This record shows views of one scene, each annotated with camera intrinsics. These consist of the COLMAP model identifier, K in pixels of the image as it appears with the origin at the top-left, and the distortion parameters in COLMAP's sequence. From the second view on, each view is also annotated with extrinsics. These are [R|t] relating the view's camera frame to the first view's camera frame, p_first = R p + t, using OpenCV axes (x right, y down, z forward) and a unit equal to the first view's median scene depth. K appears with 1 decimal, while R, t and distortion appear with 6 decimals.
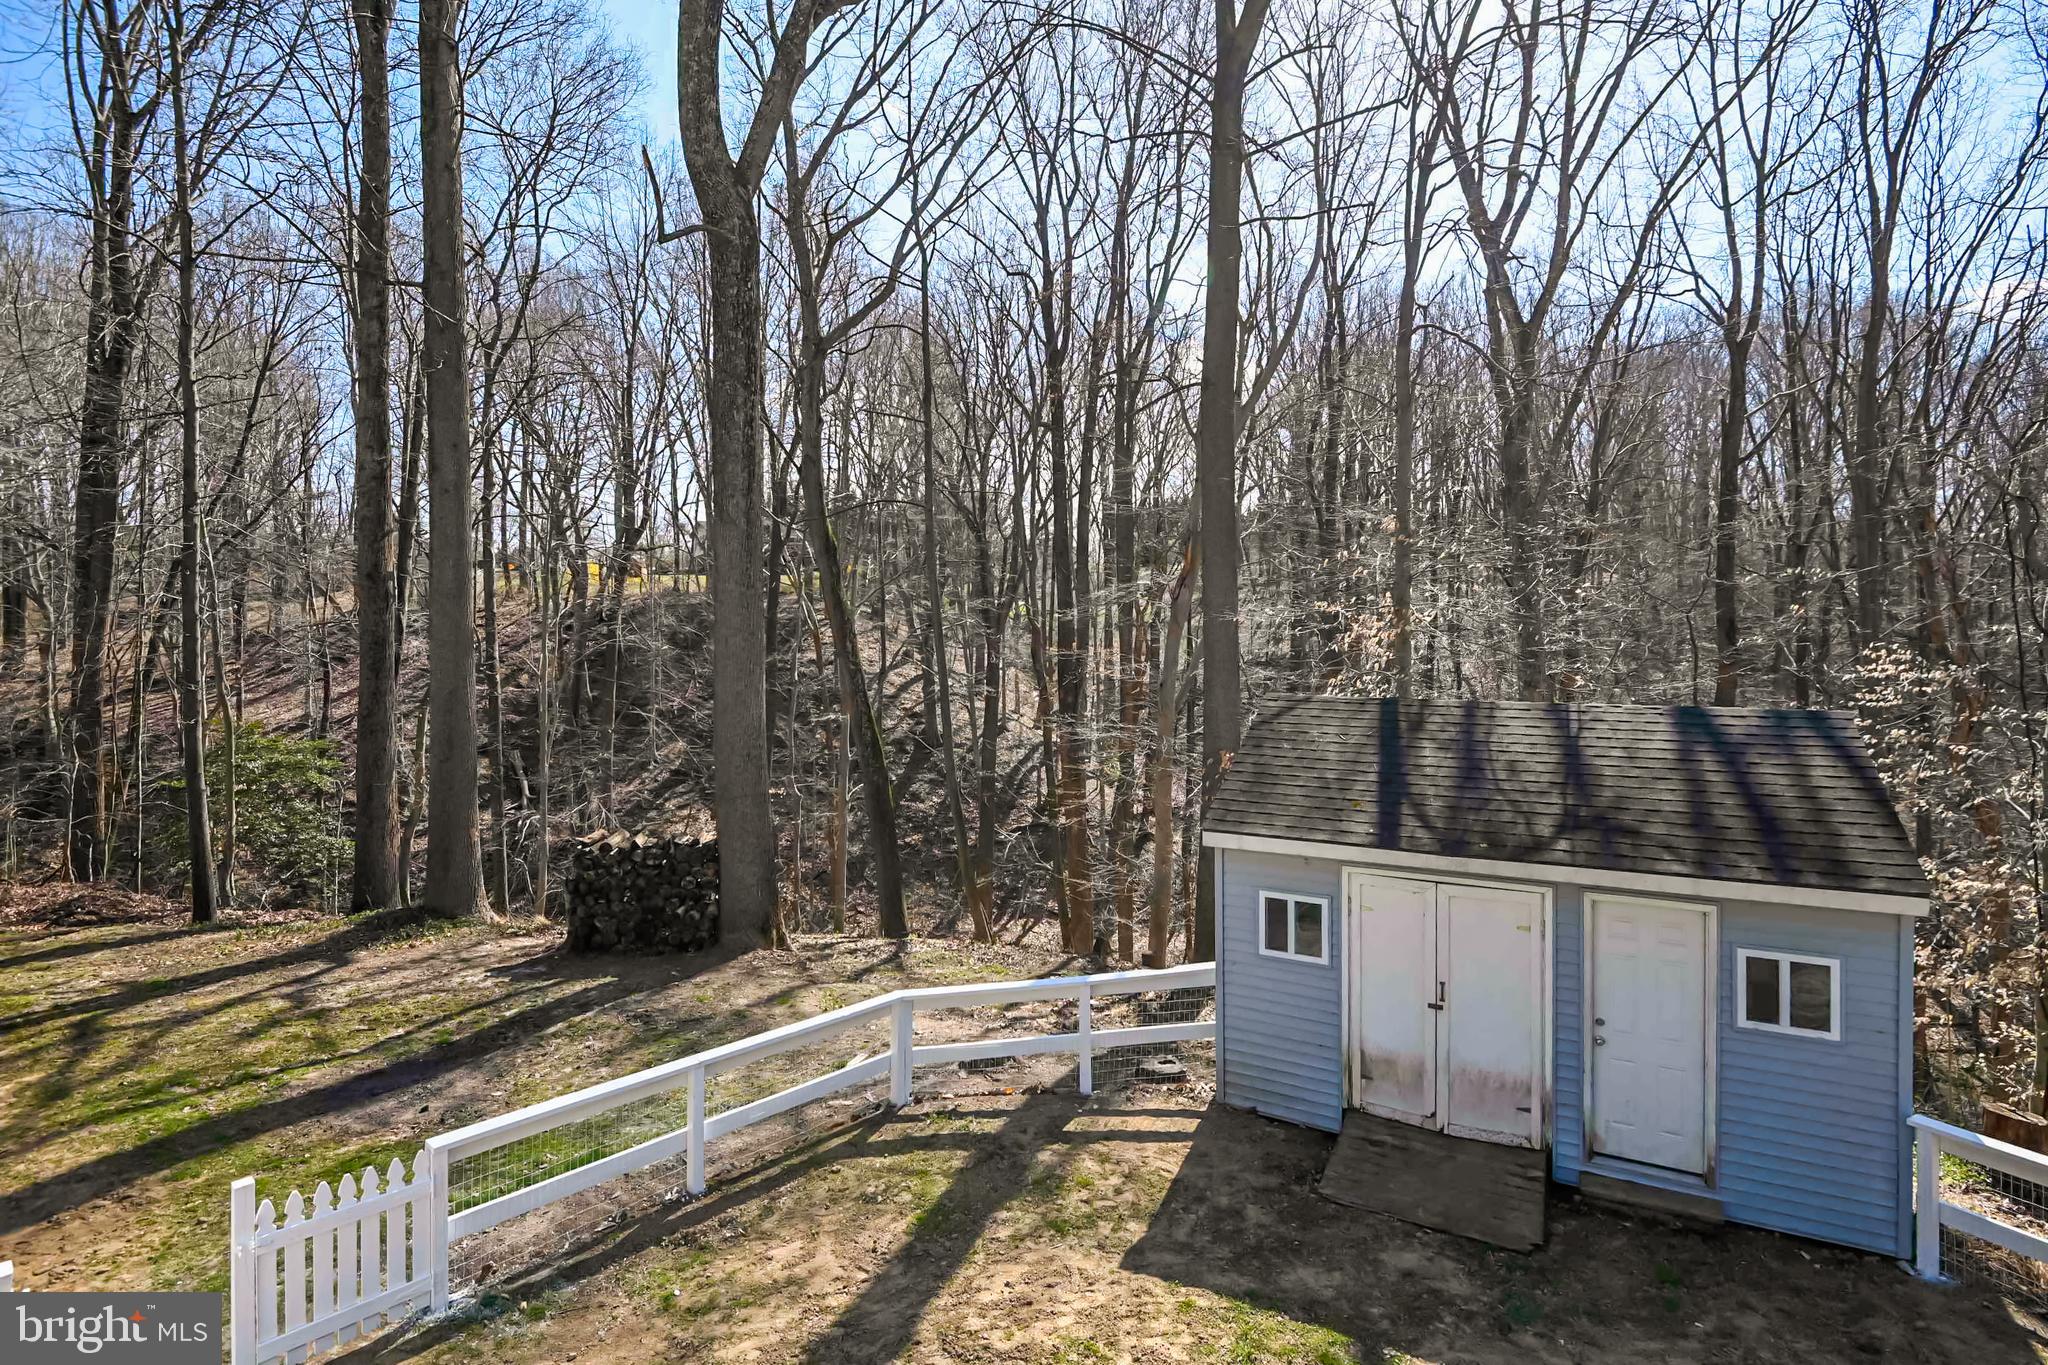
lens RADIAL K [[968.2, 0, 1032.3], [0, 968.2, 606.4], [0, 0, 1]] dist [-0.014049, -0.003417]
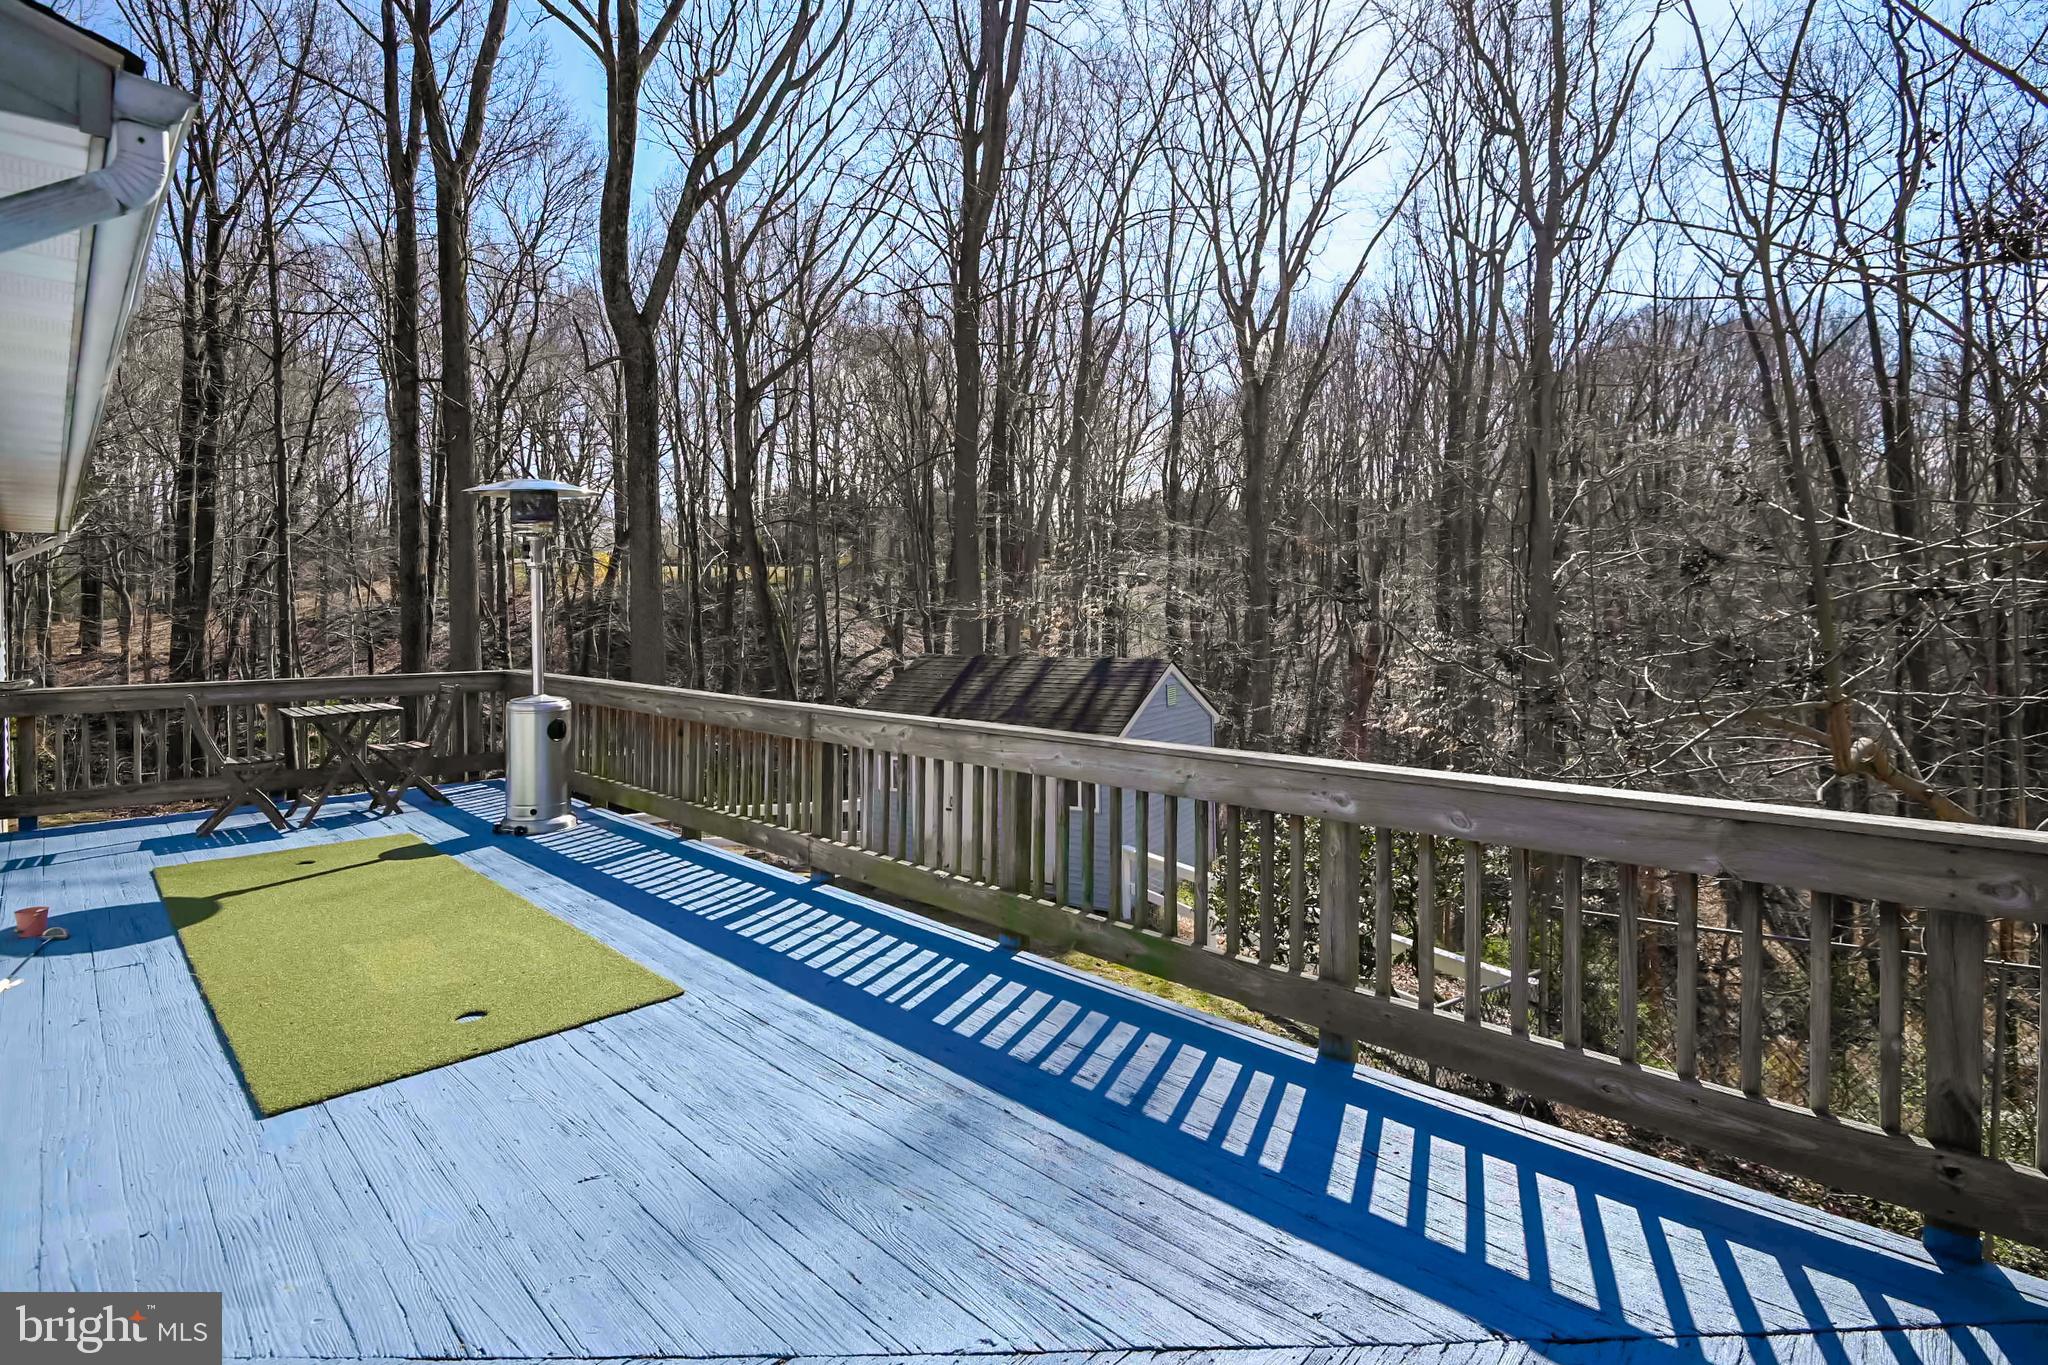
lens RADIAL K [[968.2, 0, 1030.2], [0, 968.2, 607.8], [0, 0, 1]] dist [-0.014049, -0.003417]
pose [[0.999649, -0.004120, -0.026161, 0.352291], [0.004614, 0.999812, 0.018839, -0.015357], [0.026078, -0.018953, 0.999480, -0.528183]]
